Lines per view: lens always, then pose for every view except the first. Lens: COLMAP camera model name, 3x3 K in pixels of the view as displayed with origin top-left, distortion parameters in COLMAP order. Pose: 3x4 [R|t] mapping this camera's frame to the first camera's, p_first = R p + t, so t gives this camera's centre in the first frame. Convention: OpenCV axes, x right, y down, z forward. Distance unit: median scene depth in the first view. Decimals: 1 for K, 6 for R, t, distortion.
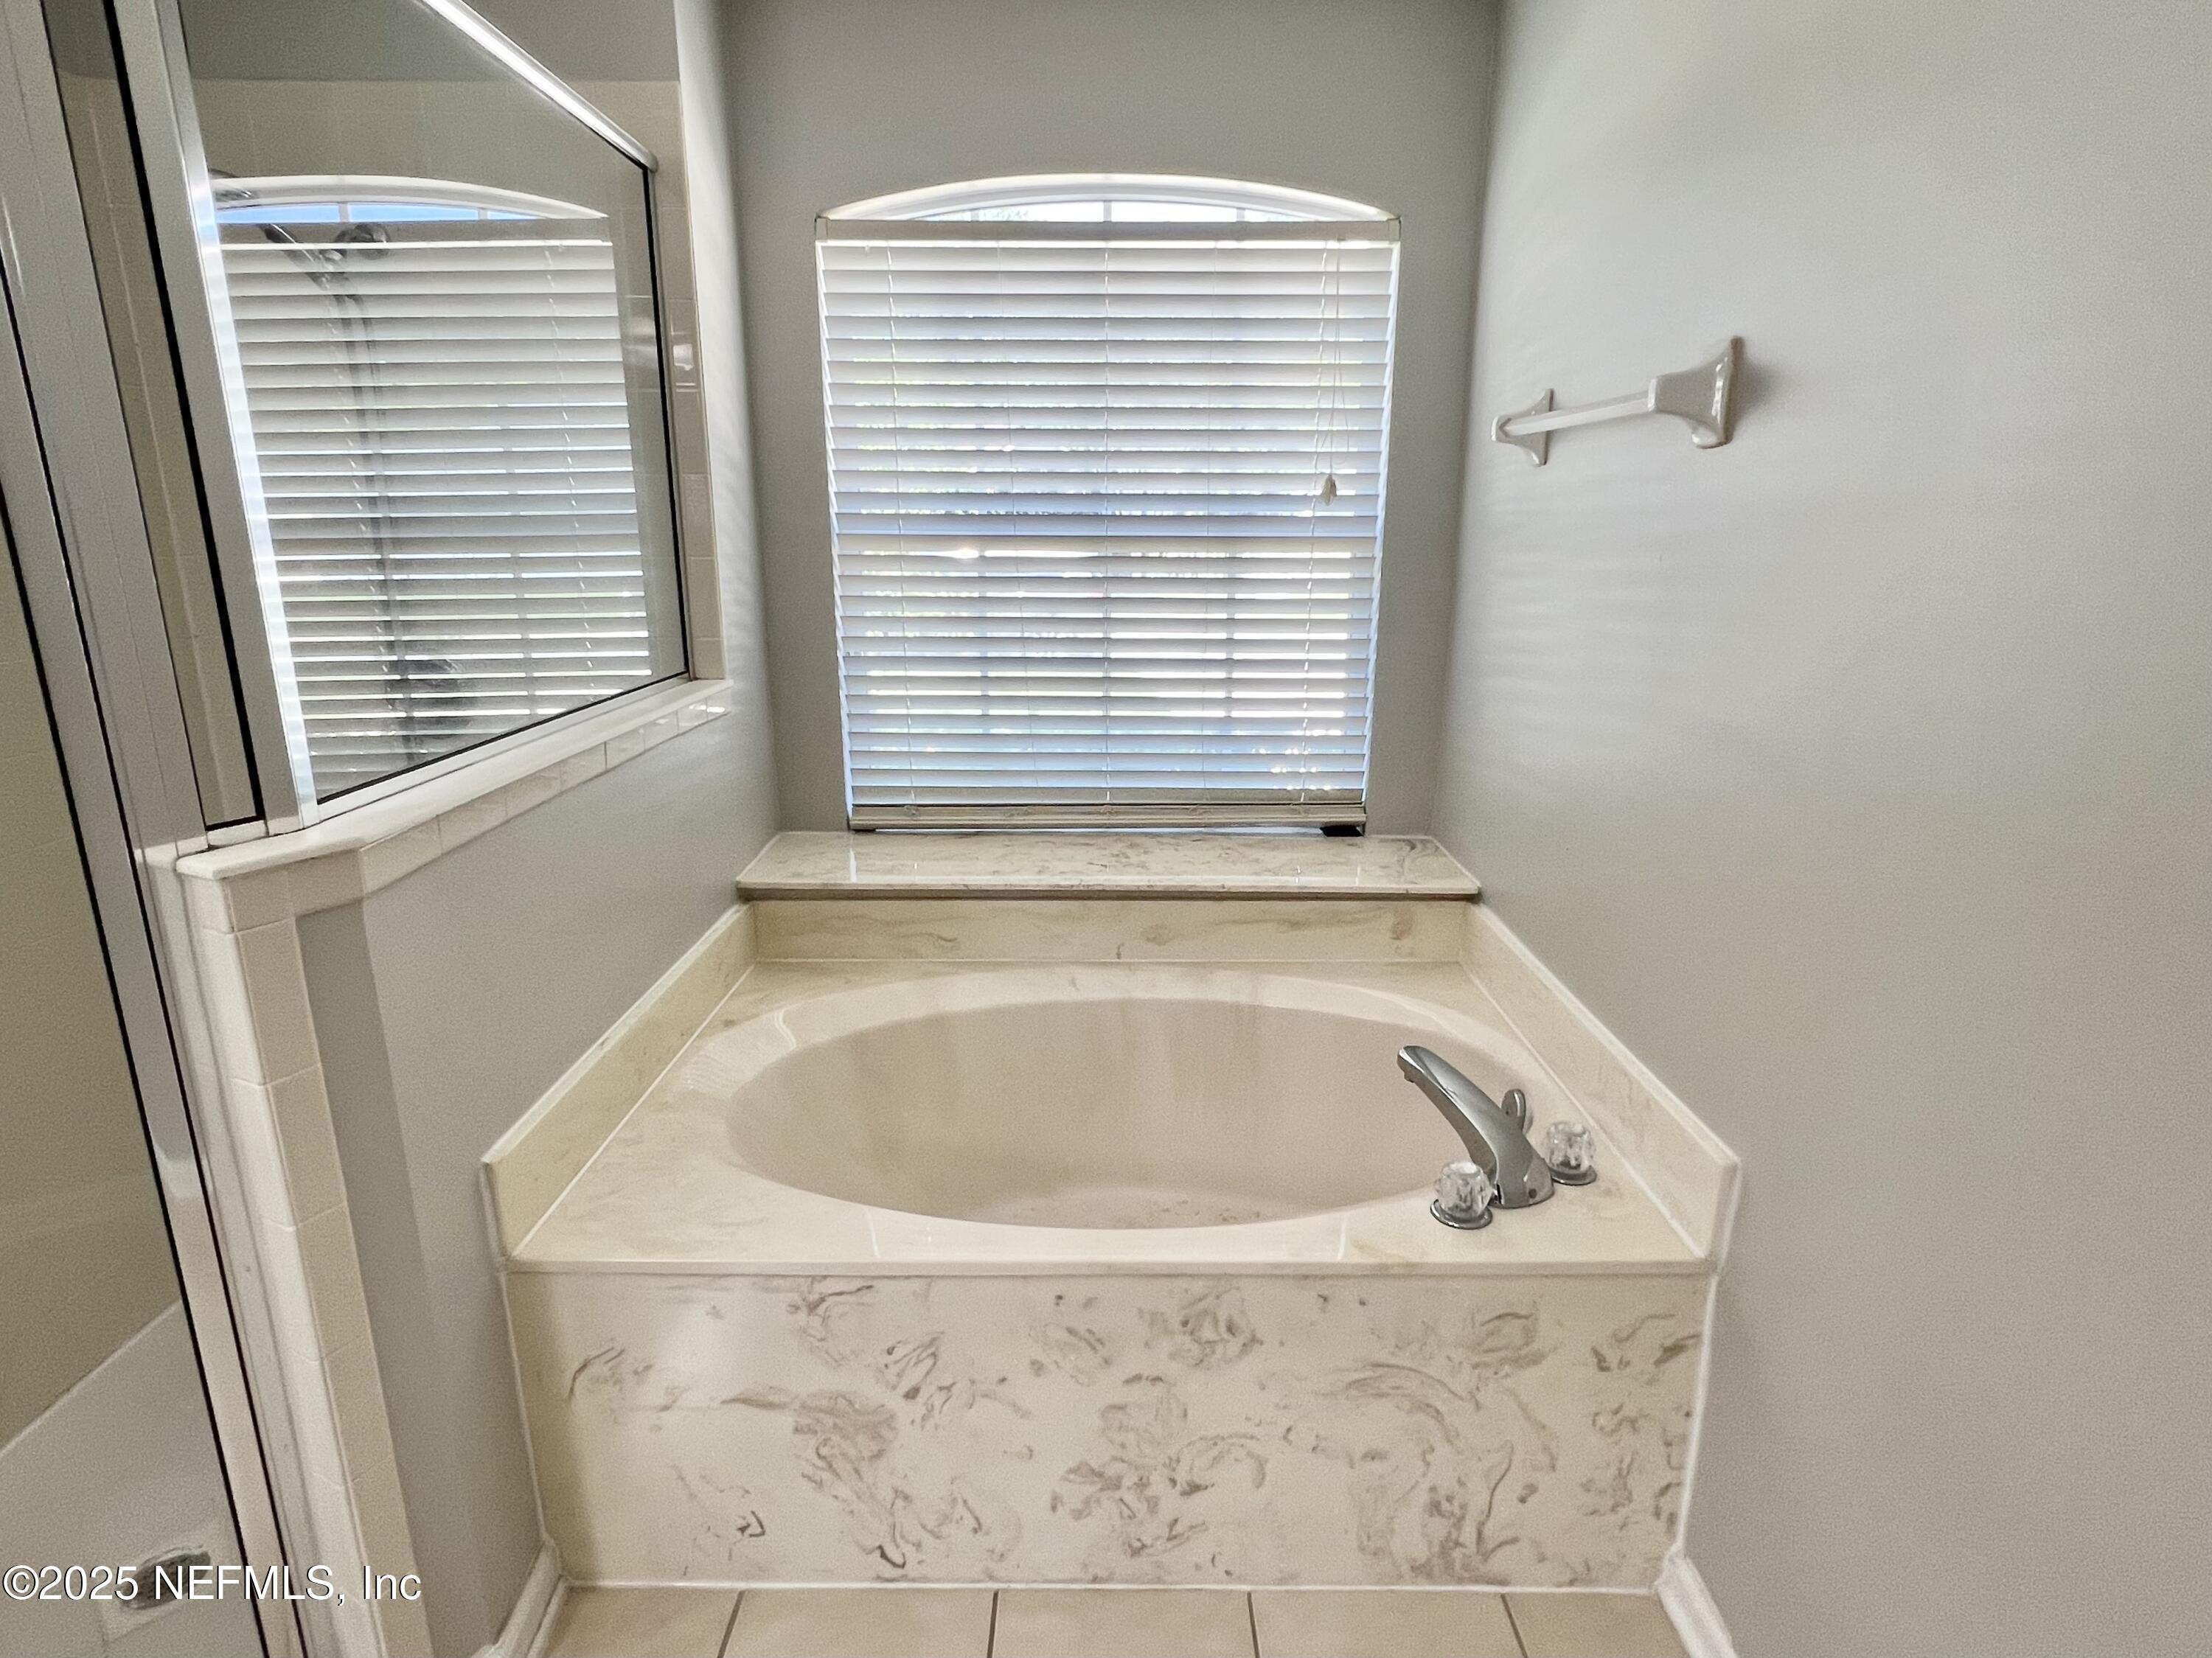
lens RADIAL K [[1220.8, 0, 1106.0], [0, 1220.8, 829.0], [0, 0, 1]] dist [0.001483, 0.000080]
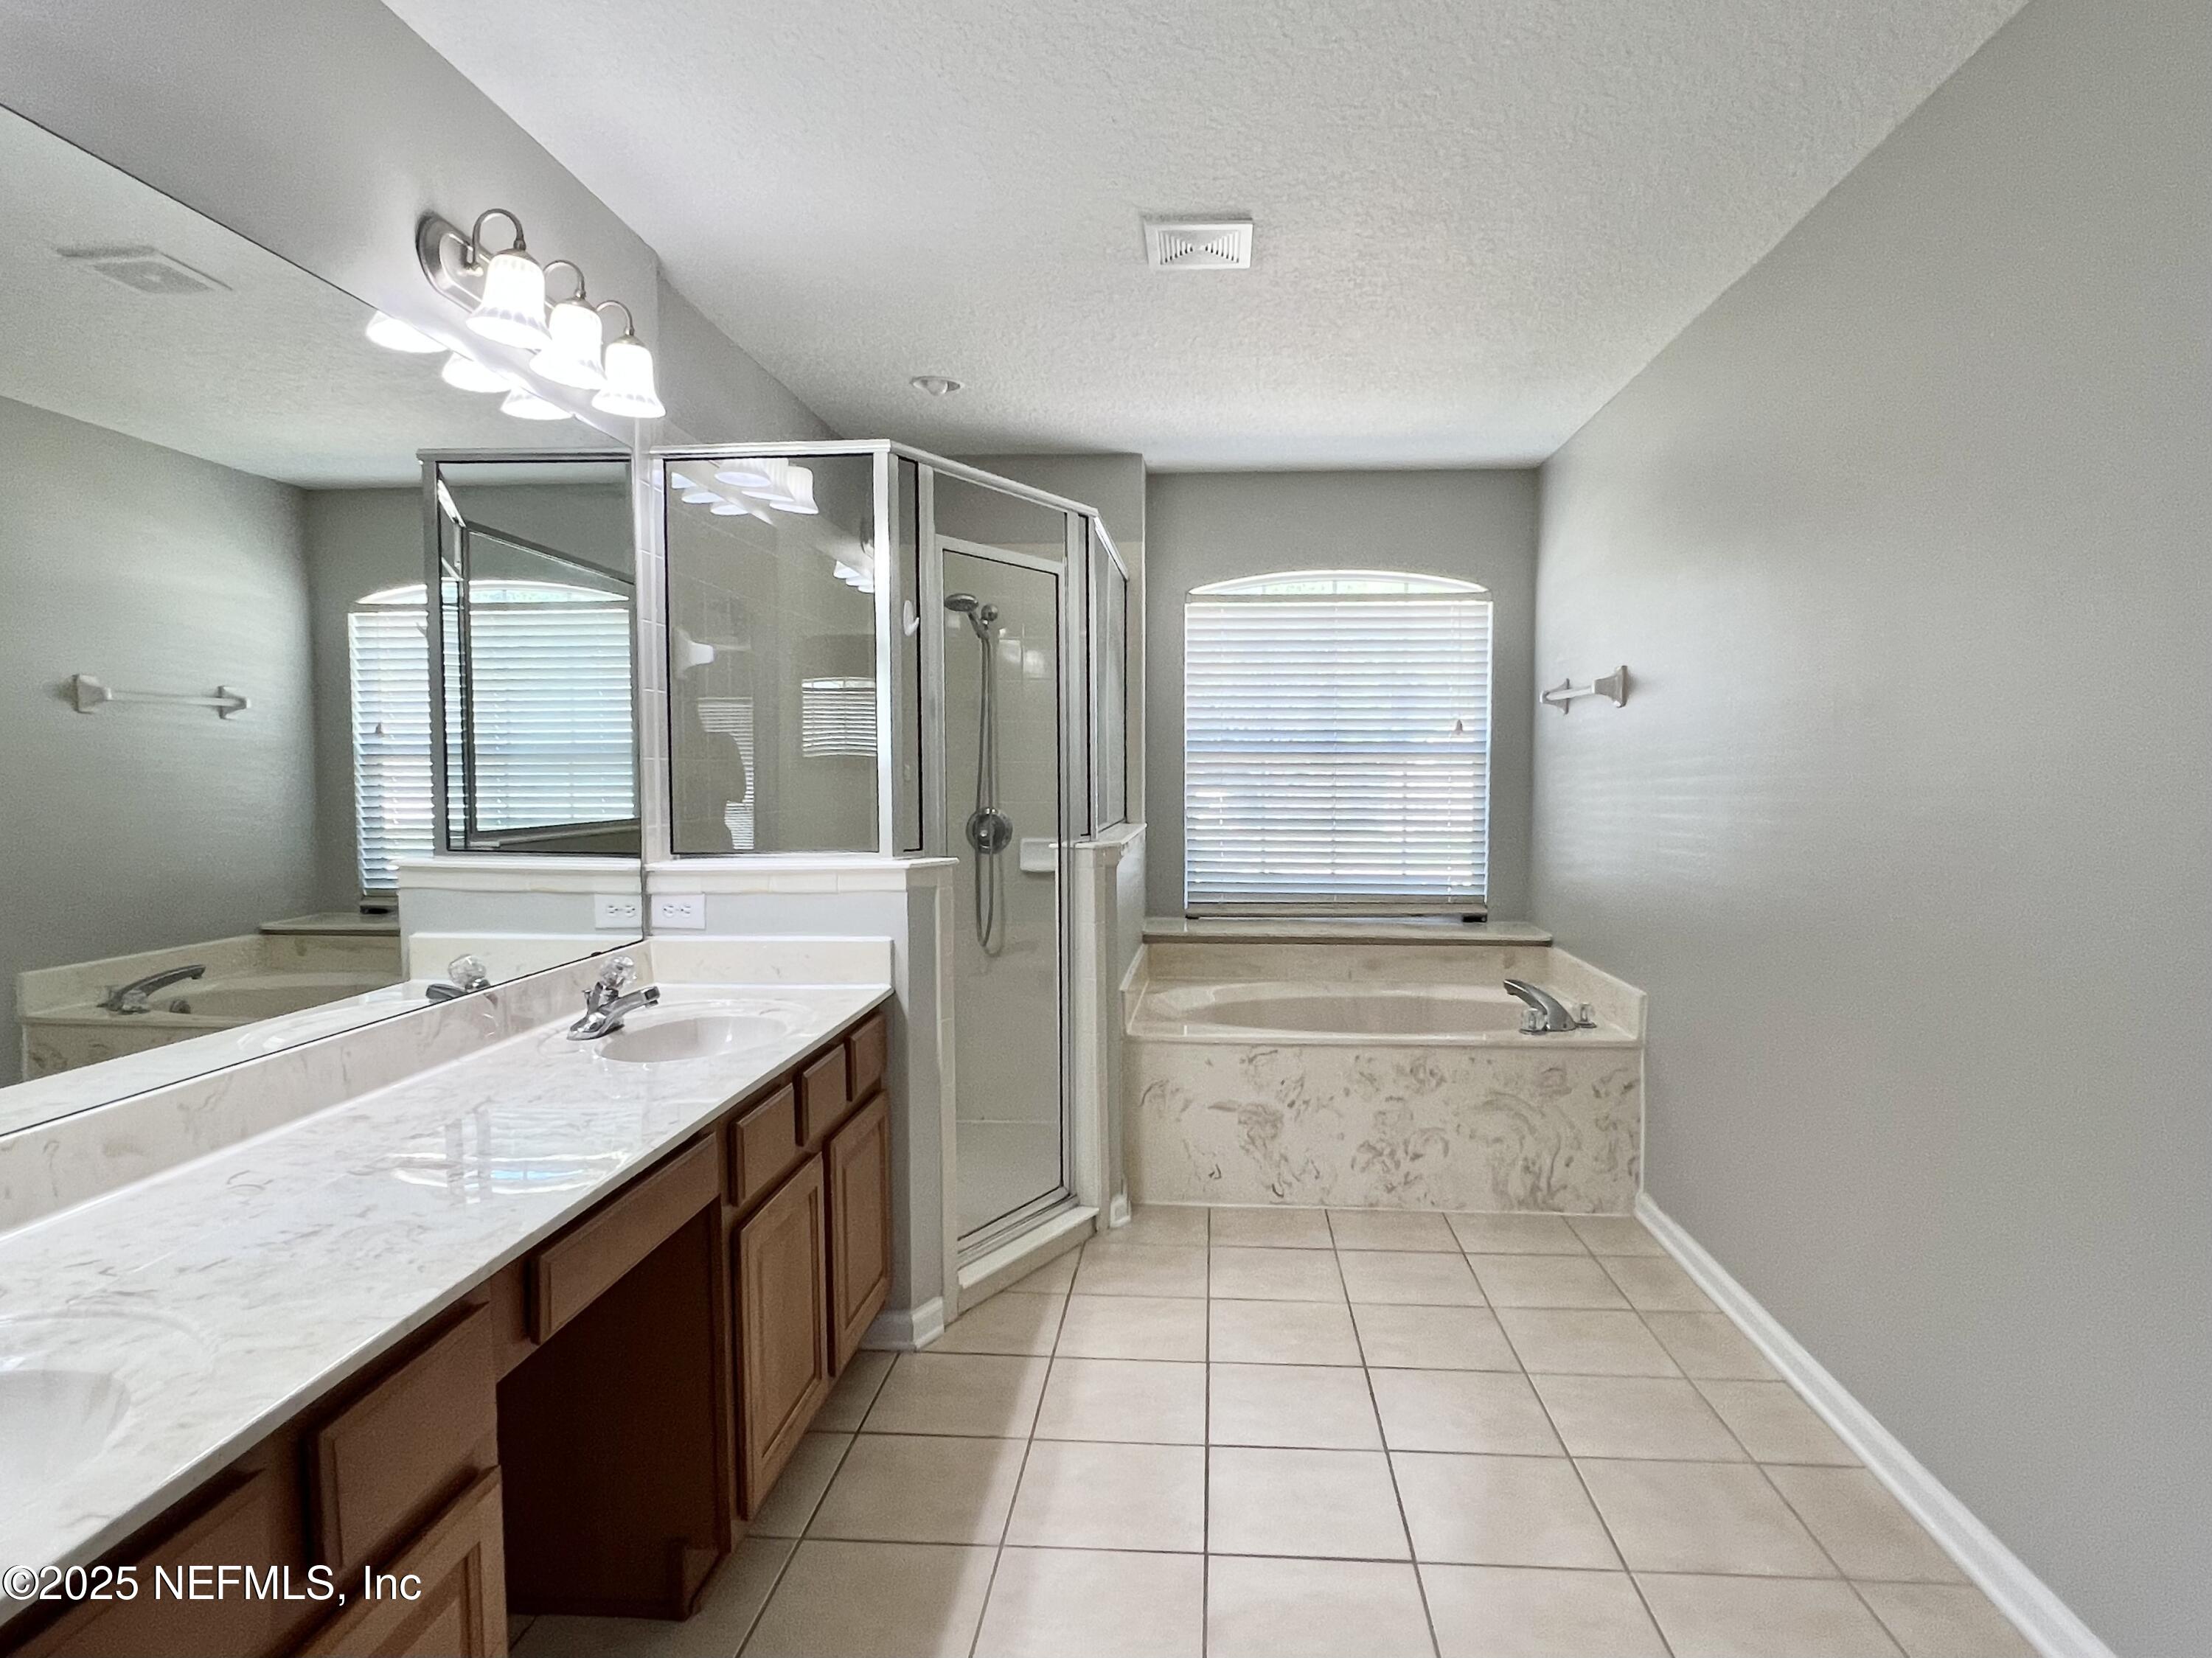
lens RADIAL K [[1339.6, 0, 1106.0], [0, 1339.6, 829.0], [0, 0, 1]] dist [-0.002426, -0.000436]
pose [[0.997124, 0.001564, -0.075777, -0.307740], [-0.016867, 0.979295, -0.201732, 0.456022], [0.073893, 0.202430, 0.976505, -1.548556]]
